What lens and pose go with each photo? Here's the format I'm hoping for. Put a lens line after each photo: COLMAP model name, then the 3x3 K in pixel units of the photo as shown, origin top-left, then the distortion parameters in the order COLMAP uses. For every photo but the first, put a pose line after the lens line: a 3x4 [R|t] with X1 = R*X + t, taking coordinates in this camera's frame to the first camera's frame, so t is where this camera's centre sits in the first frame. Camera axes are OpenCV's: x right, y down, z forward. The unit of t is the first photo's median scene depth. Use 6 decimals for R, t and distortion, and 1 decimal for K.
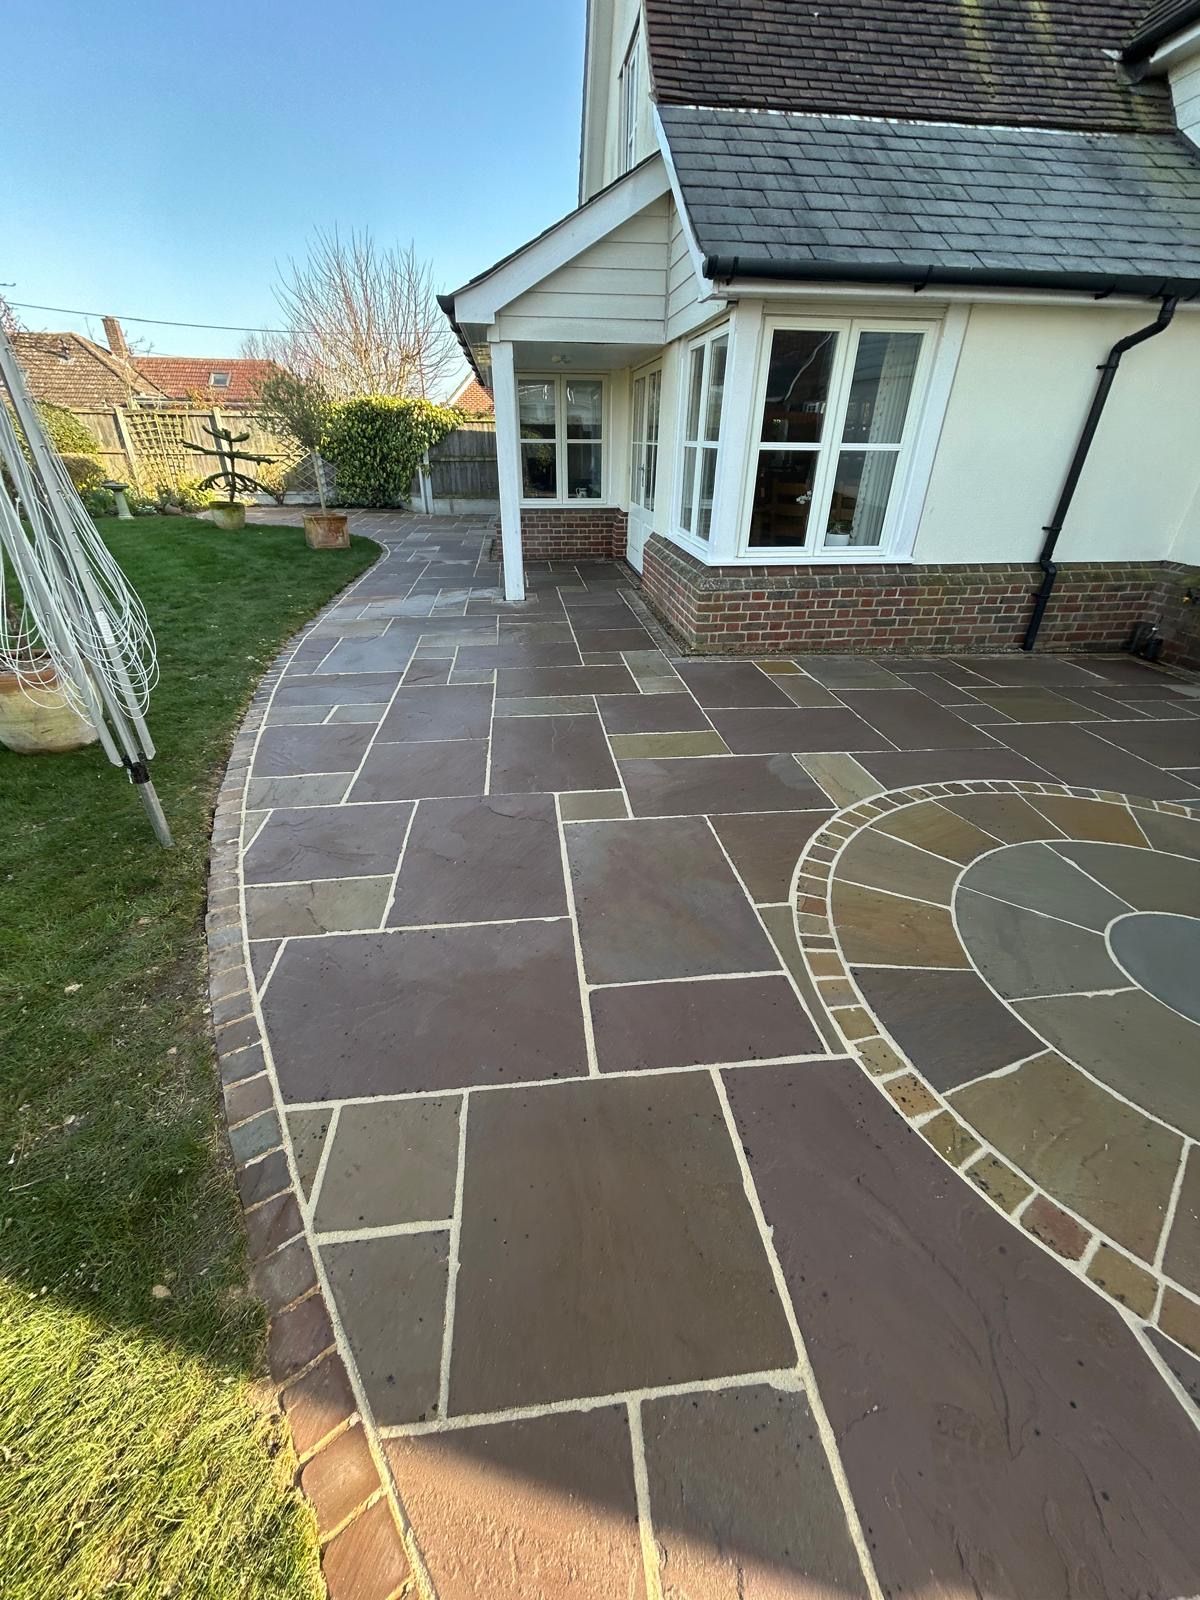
lens RADIAL K [[639.6, 0, 592.9], [0, 639.6, 797.2], [0, 0, 1]] dist [-0.007009, -0.000890]
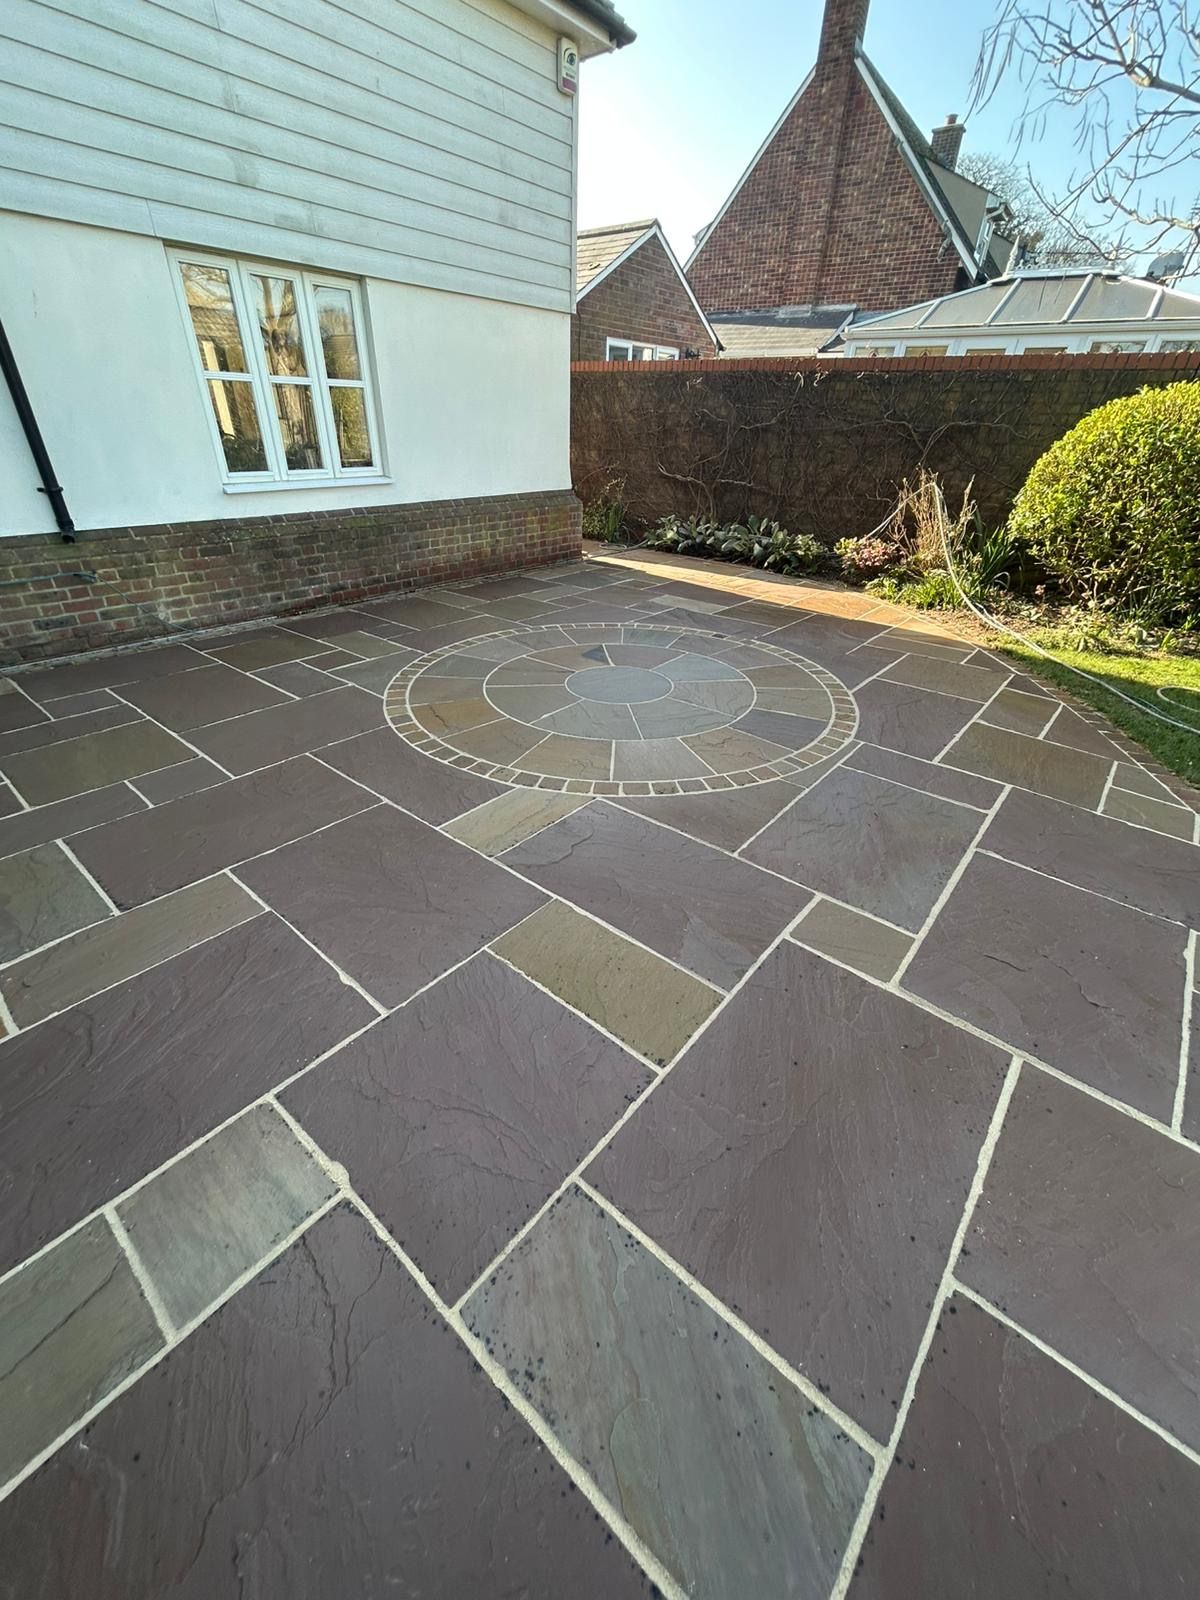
lens RADIAL K [[645.6, 0, 600.0], [0, 645.6, 800.0], [0, 0, 1]] dist [-0.002272, -0.000461]
pose [[-0.690496, -0.392756, 0.607420, -0.202666], [0.324261, 0.582569, 0.745297, -0.779656], [-0.646584, 0.711587, -0.274906, 1.480076]]
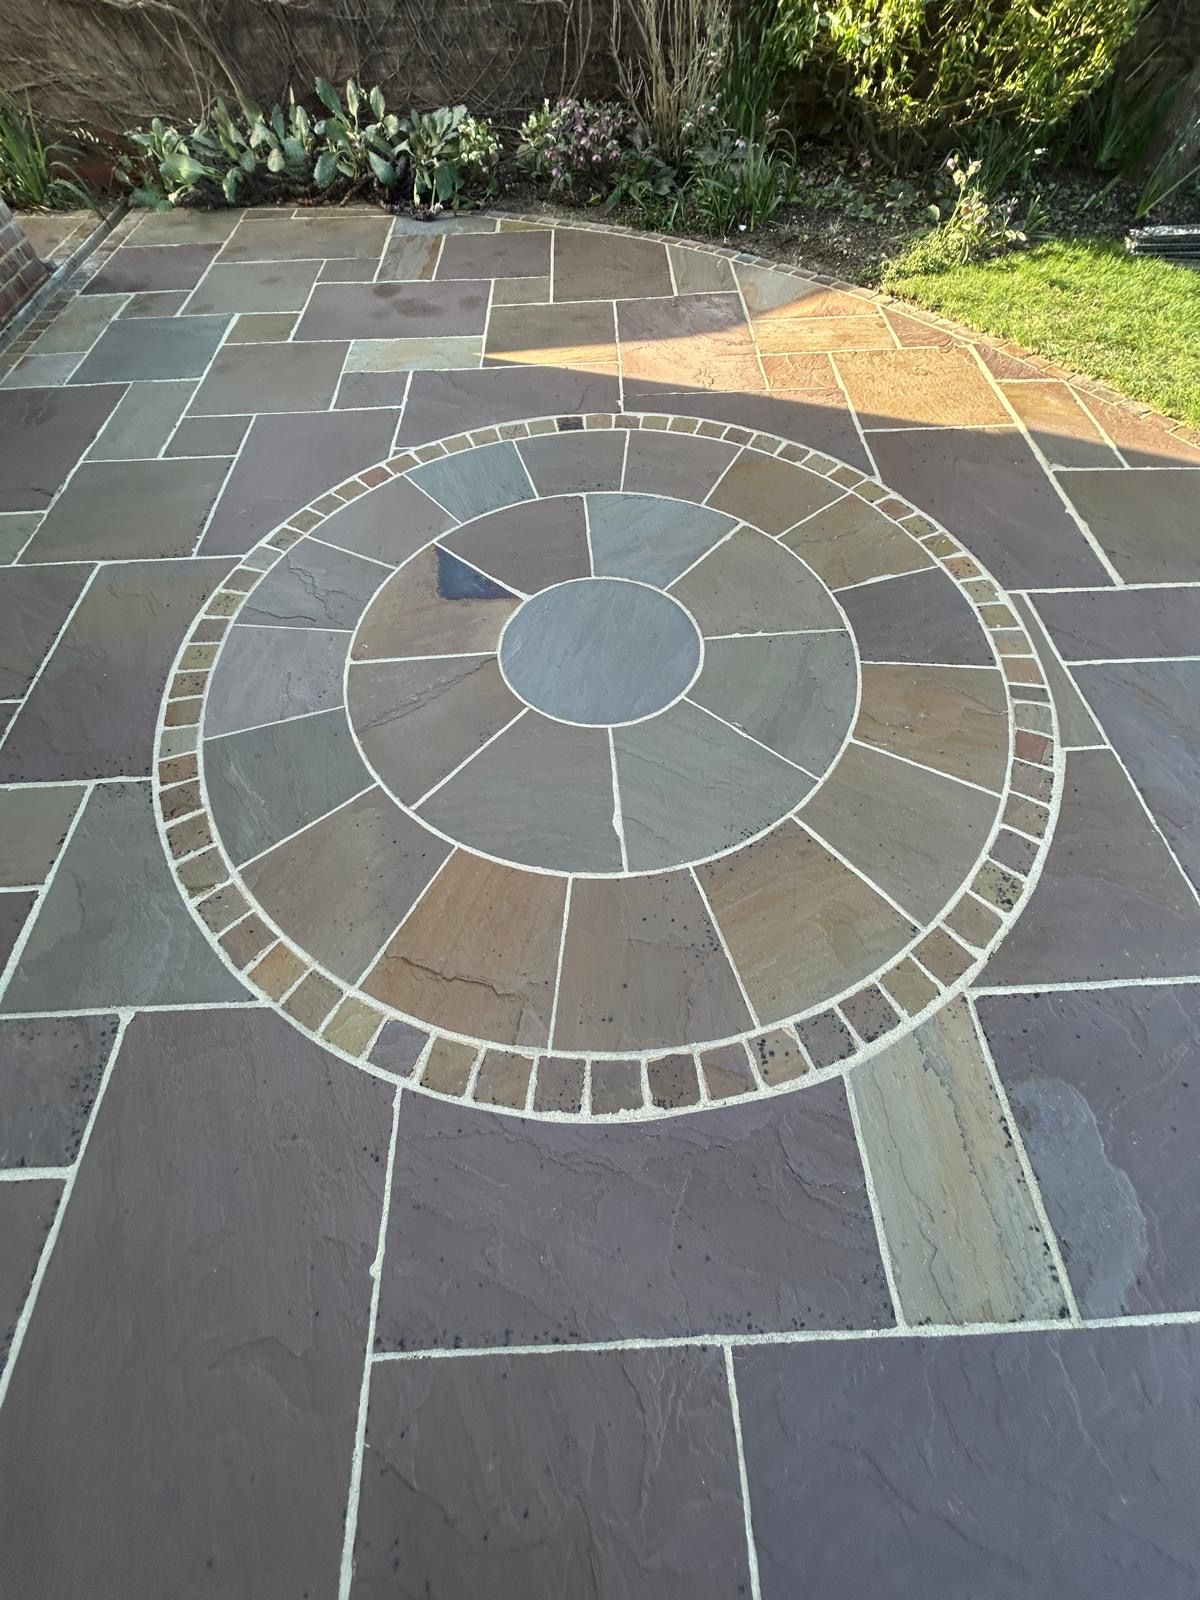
lens RADIAL K [[645.6, 0, 600.0], [0, 645.6, 800.0], [0, 0, 1]] dist [-0.002272, -0.000461]
pose [[-0.997678, -0.060714, 0.030861, 0.784616], [0.028565, 0.038330, 0.998857, -0.584426], [-0.061827, 0.997419, -0.036507, 1.048685]]
